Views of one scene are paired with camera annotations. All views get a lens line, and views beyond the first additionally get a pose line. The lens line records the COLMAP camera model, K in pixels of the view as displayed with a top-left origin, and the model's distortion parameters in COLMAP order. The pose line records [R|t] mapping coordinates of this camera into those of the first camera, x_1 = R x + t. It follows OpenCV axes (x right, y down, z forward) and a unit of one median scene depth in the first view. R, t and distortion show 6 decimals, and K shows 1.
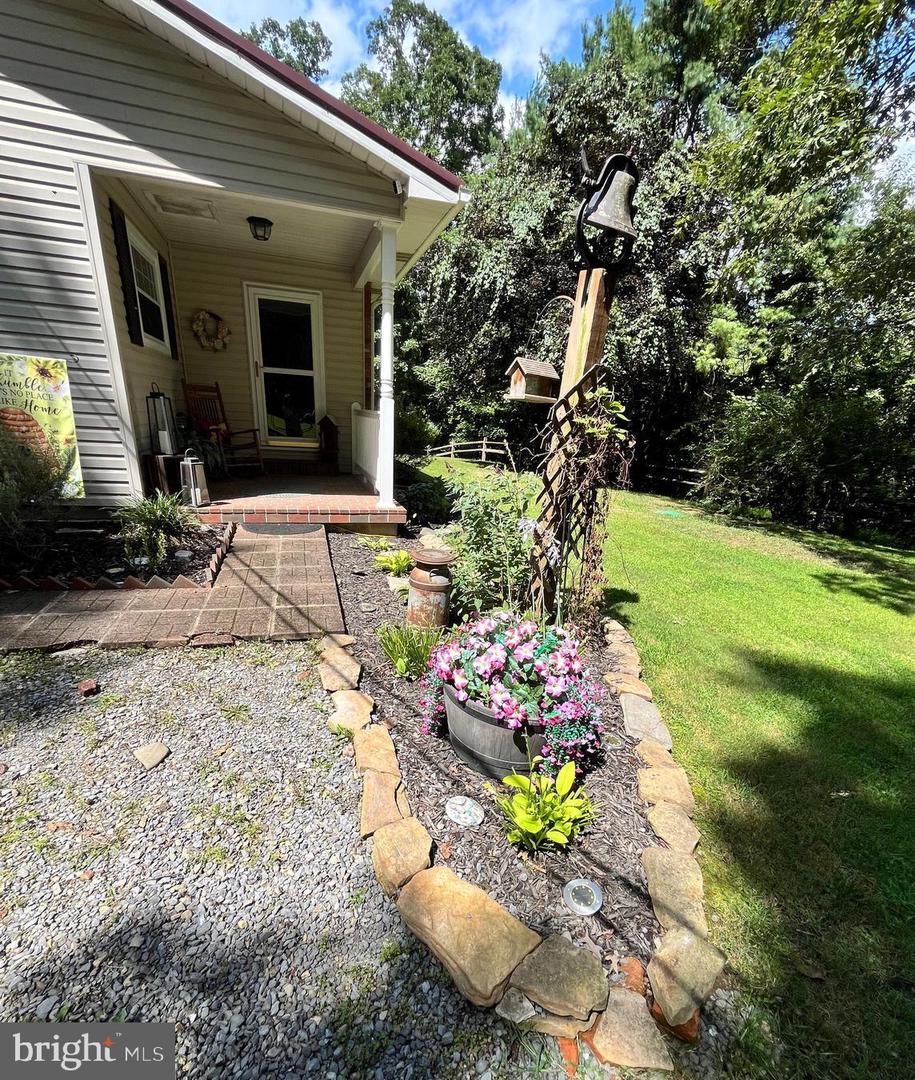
lens RADIAL K [[507.9, 0, 454.0], [0, 507.9, 604.4], [0, 0, 1]] dist [0.013858, -0.000733]
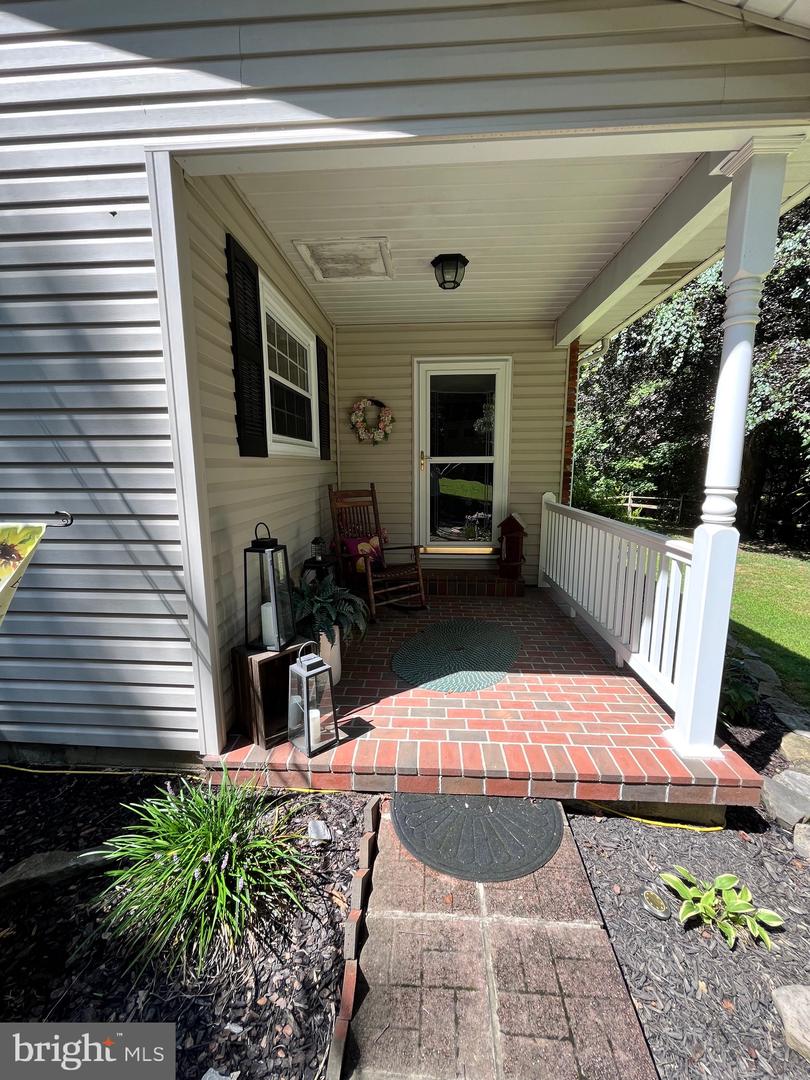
lens RADIAL K [[443.3, 0, 406.8], [0, 443.3, 538.7], [0, 0, 1]] dist [-0.004240, -0.000706]
pose [[0.940514, -0.004349, -0.339728, -0.194995], [-0.063659, 0.979954, -0.188781, -0.233515], [0.333739, 0.199178, 0.921383, 0.430350]]
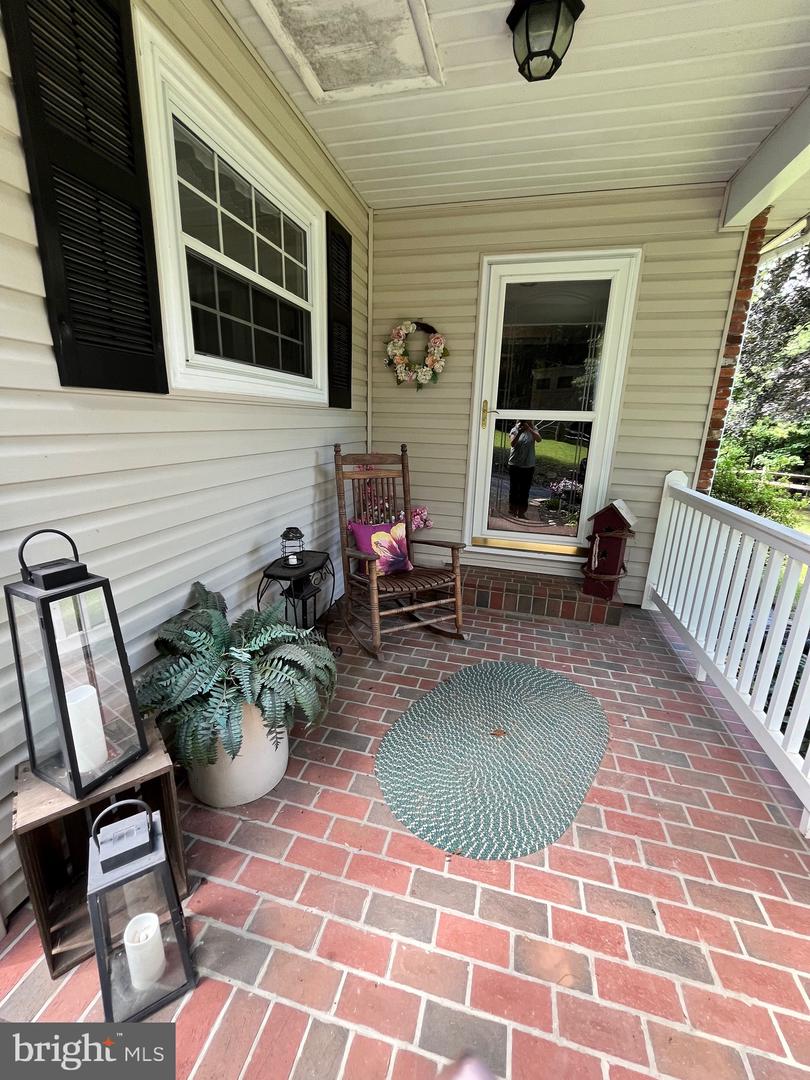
lens RADIAL K [[443.3, 0, 404.5], [0, 443.3, 538.2], [0, 0, 1]] dist [-0.004240, -0.000706]
pose [[0.857760, 0.105669, -0.503072, -0.226205], [-0.164589, 0.983580, -0.074032, -0.305341], [0.486989, 0.146302, 0.861068, 0.620783]]
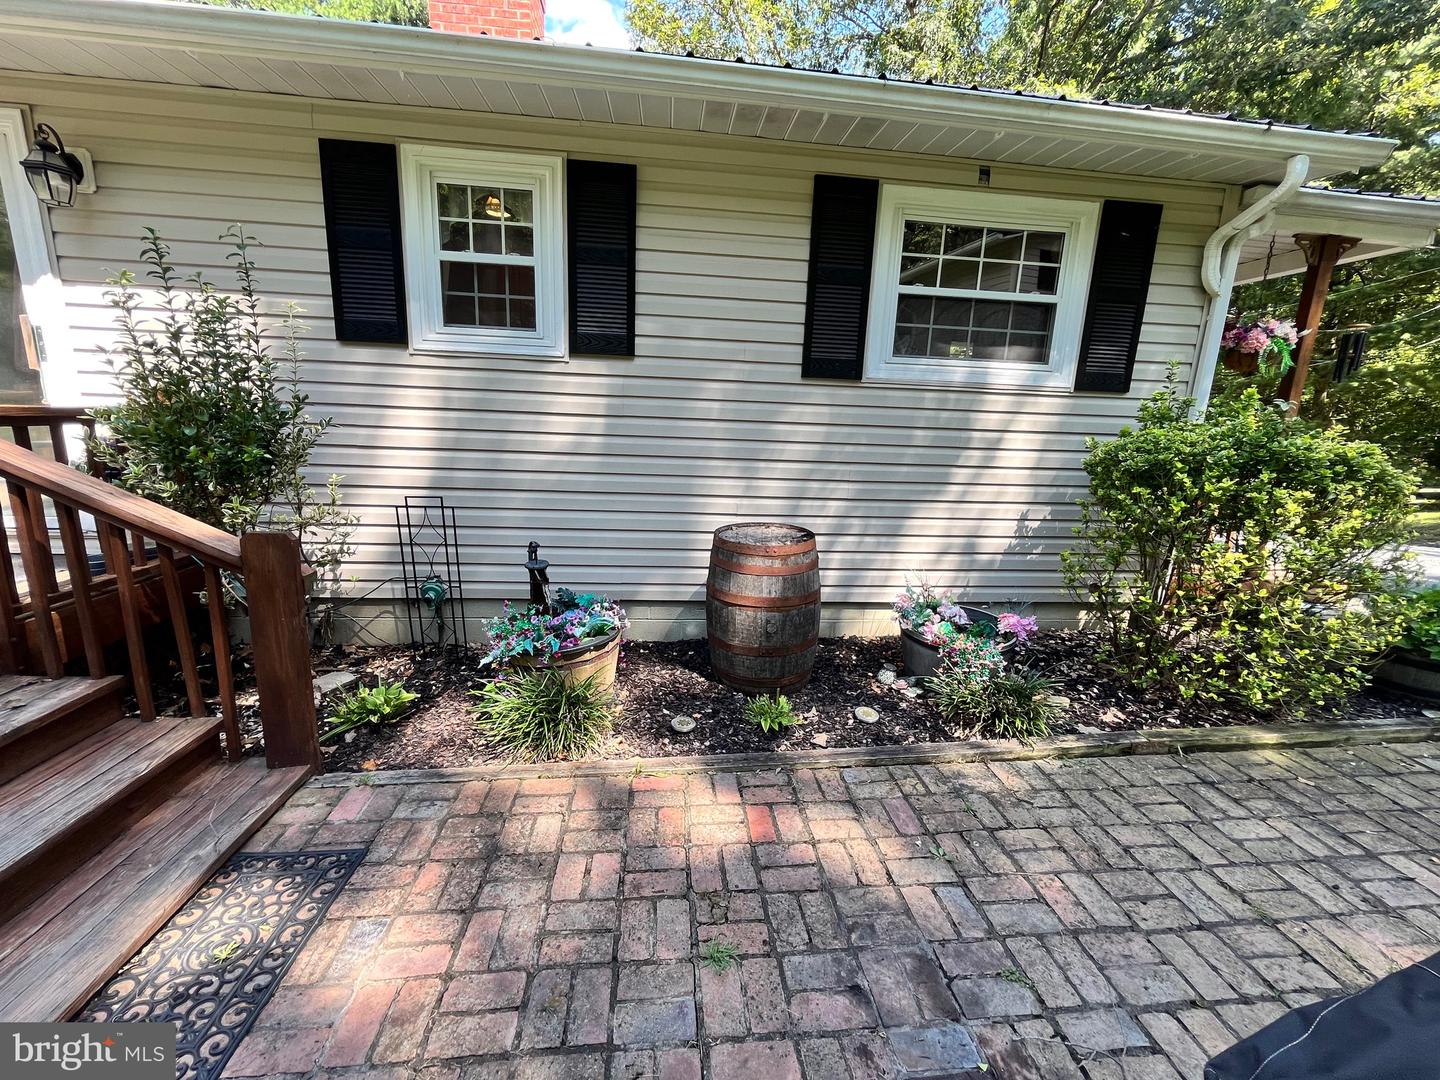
lens RADIAL K [[591.1, 0, 719.4], [0, 591.1, 545.2], [0, 0, 1]] dist [-0.004240, -0.000706]
pose [[-0.183139, 0.147838, -0.971907, -0.017941], [-0.389268, 0.896918, 0.209782, -0.461366], [0.902735, 0.416752, -0.106712, 1.162259]]
